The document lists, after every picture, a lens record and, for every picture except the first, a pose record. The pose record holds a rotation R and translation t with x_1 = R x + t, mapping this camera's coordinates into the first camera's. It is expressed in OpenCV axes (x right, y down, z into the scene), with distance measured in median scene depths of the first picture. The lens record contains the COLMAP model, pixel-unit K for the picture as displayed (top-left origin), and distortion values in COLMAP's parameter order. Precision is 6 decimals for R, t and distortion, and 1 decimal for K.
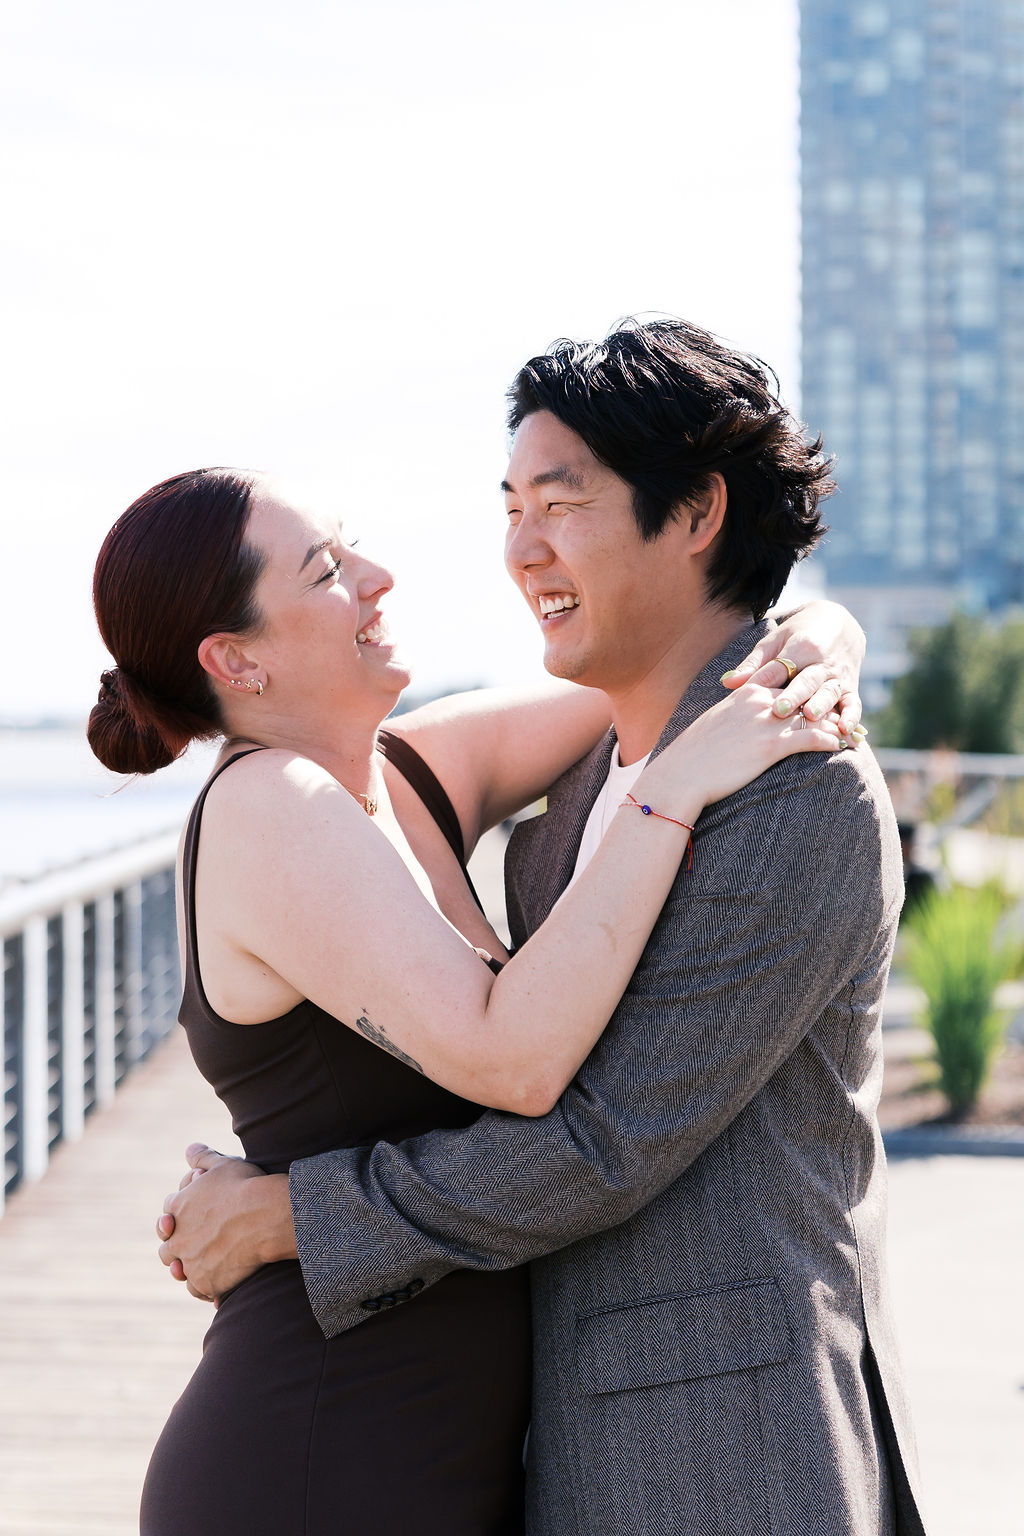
lens RADIAL K [[1527.3, 0, 512.0], [0, 1527.3, 768.0], [0, 0, 1]] dist [0.209533, -0.236742]
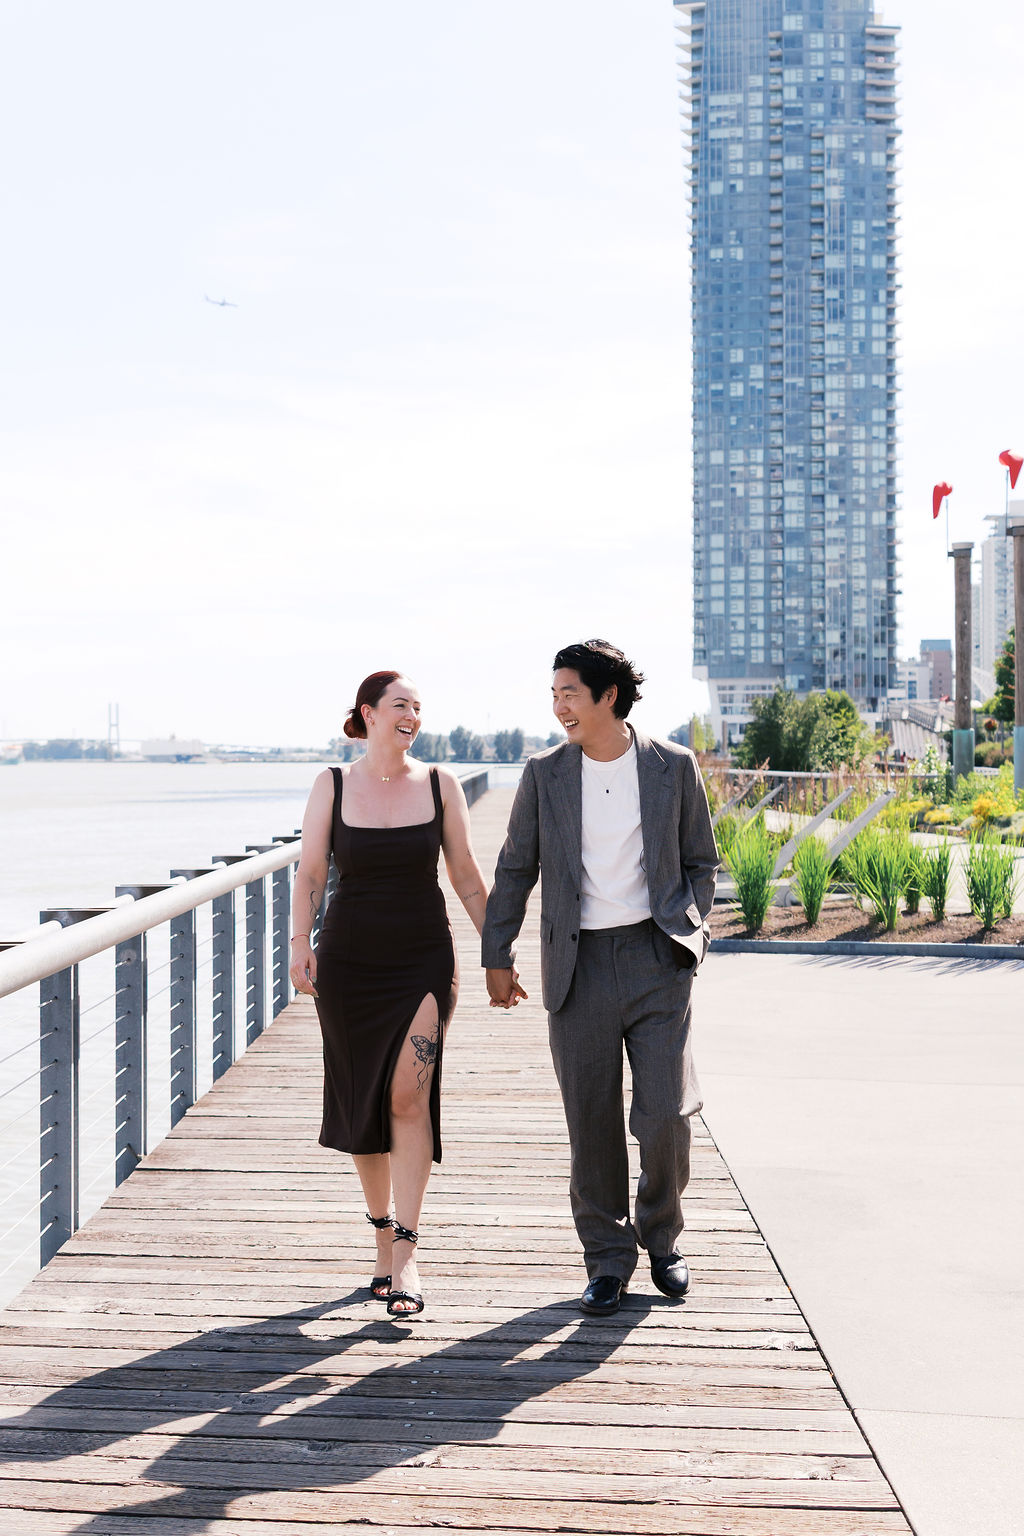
lens RADIAL K [[1527.3, 0, 512.0], [0, 1527.3, 768.0], [0, 0, 1]] dist [0.209533, -0.236742]
pose [[0.999975, -0.006278, 0.003363, -0.035158], [0.006328, 0.999866, -0.015084, 0.015091], [-0.003268, 0.015105, 0.999881, -0.774290]]
